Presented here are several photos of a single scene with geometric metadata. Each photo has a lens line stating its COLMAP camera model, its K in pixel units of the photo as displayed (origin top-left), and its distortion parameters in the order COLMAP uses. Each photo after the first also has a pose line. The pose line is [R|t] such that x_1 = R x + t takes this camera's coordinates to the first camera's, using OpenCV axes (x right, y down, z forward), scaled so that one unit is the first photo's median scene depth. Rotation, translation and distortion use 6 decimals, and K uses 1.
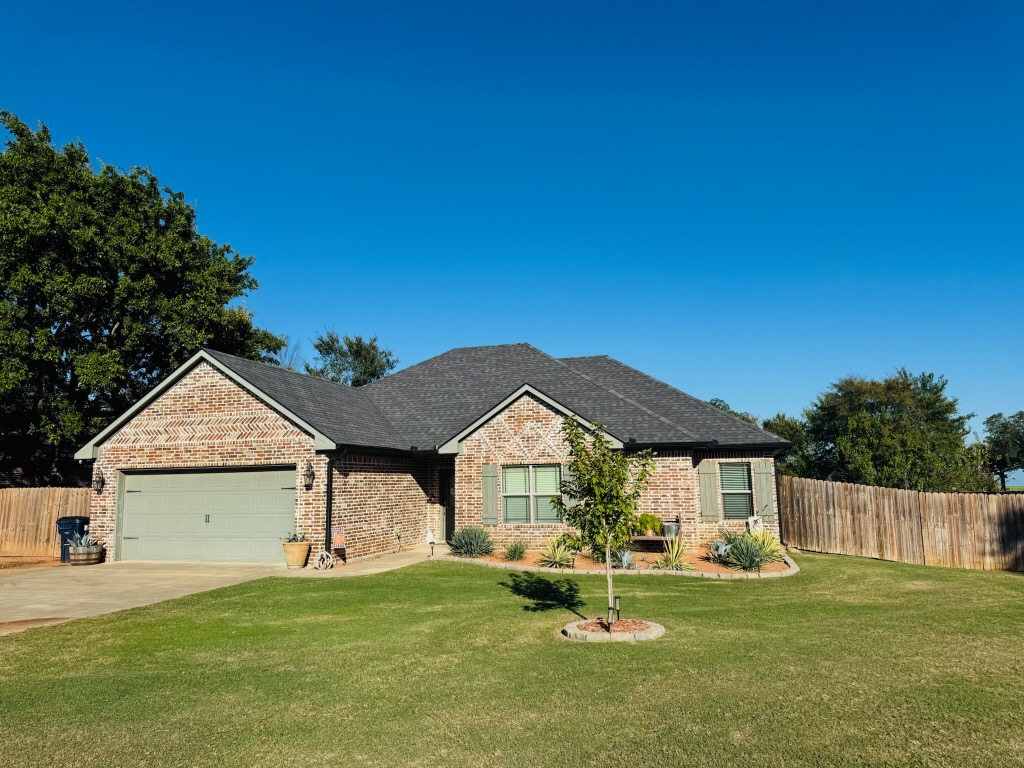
lens RADIAL K [[719.3, 0, 512.0], [0, 719.3, 384.0], [0, 0, 1]] dist [0.136239, -0.199726]
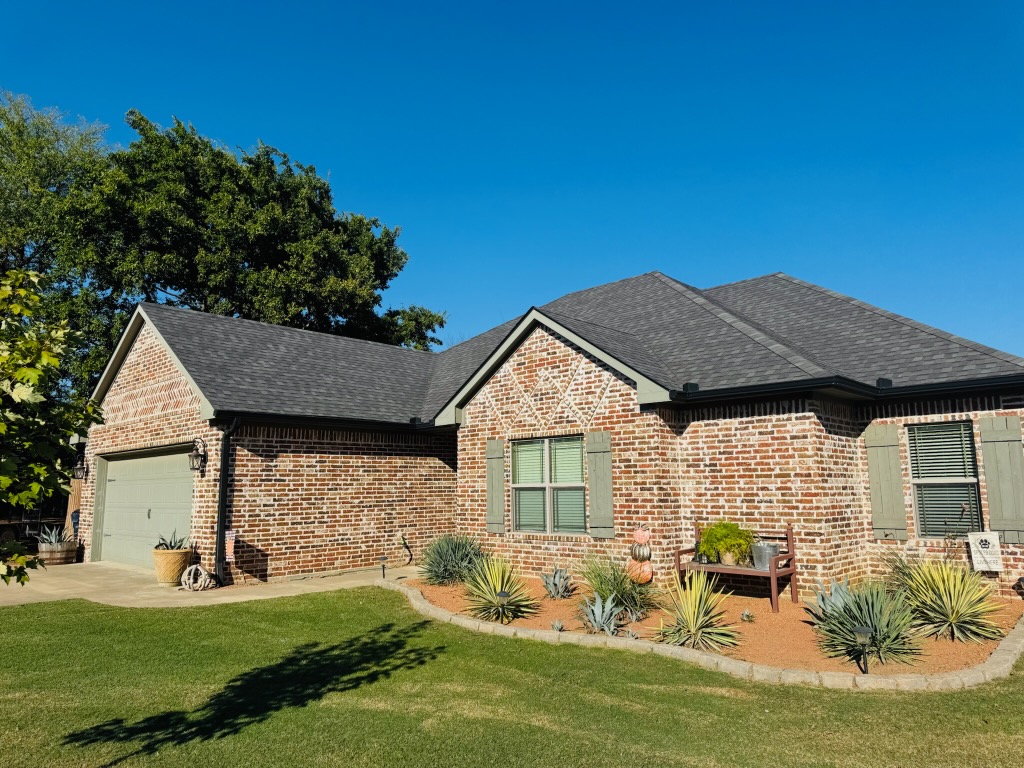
lens RADIAL K [[719.3, 0, 512.0], [0, 719.3, 384.0], [0, 0, 1]] dist [0.136239, -0.199726]
pose [[0.893054, -0.060758, -0.445828, 0.277171], [0.060079, 0.998071, -0.015672, 0.073718], [0.445920, -0.012789, 0.894982, 0.433383]]
